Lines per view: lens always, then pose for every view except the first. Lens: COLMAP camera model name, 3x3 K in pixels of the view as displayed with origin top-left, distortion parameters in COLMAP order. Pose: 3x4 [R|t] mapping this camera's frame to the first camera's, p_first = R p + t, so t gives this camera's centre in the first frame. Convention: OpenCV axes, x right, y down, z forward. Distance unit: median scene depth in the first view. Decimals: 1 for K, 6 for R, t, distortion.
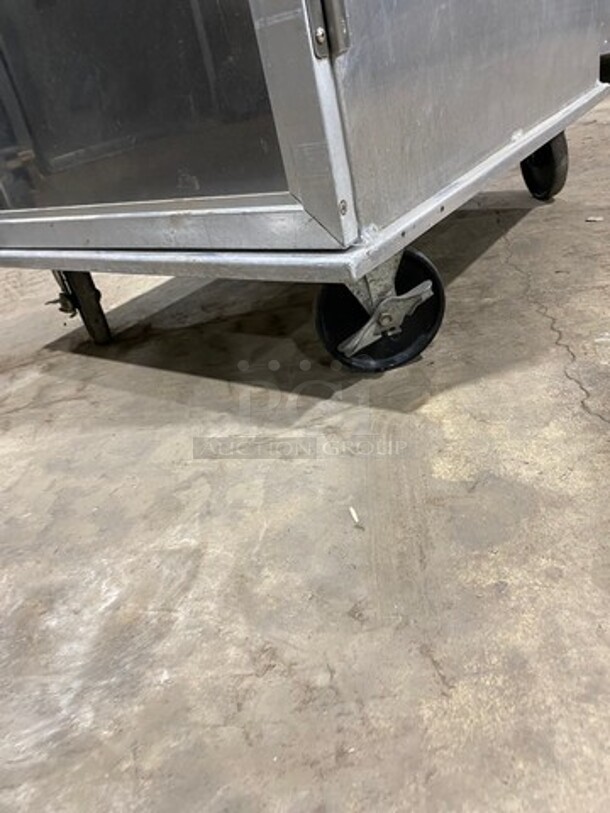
lens RADIAL K [[614.4, 0, 305.0], [0, 614.4, 406.5], [0, 0, 1]] dist [0.010119, -0.000861]
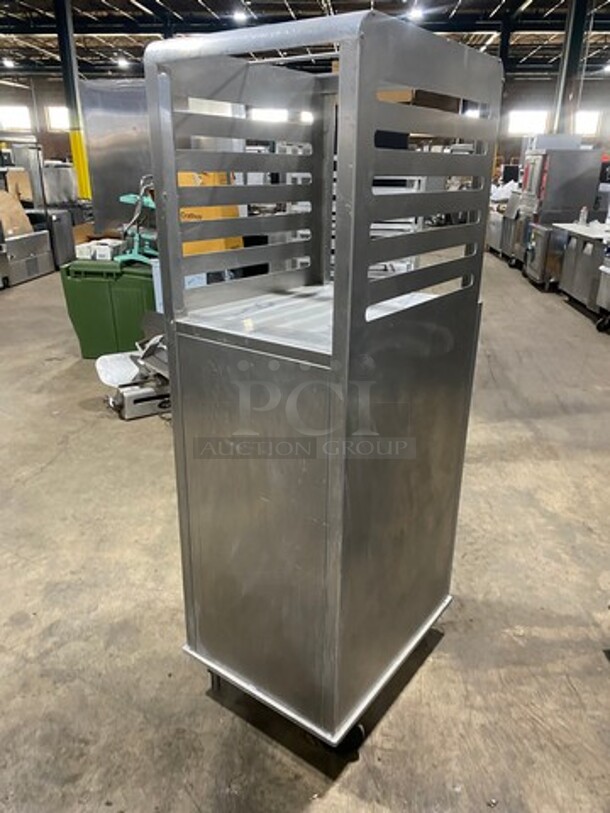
lens RADIAL K [[614.4, 0, 305.0], [0, 614.4, 406.5], [0, 0, 1]] dist [0.010119, -0.000861]
pose [[-0.981276, 0.176428, 0.077263, -0.358087], [0.170816, 0.611842, 0.772316, -4.243651], [0.088986, 0.771053, -0.630523, 2.868994]]
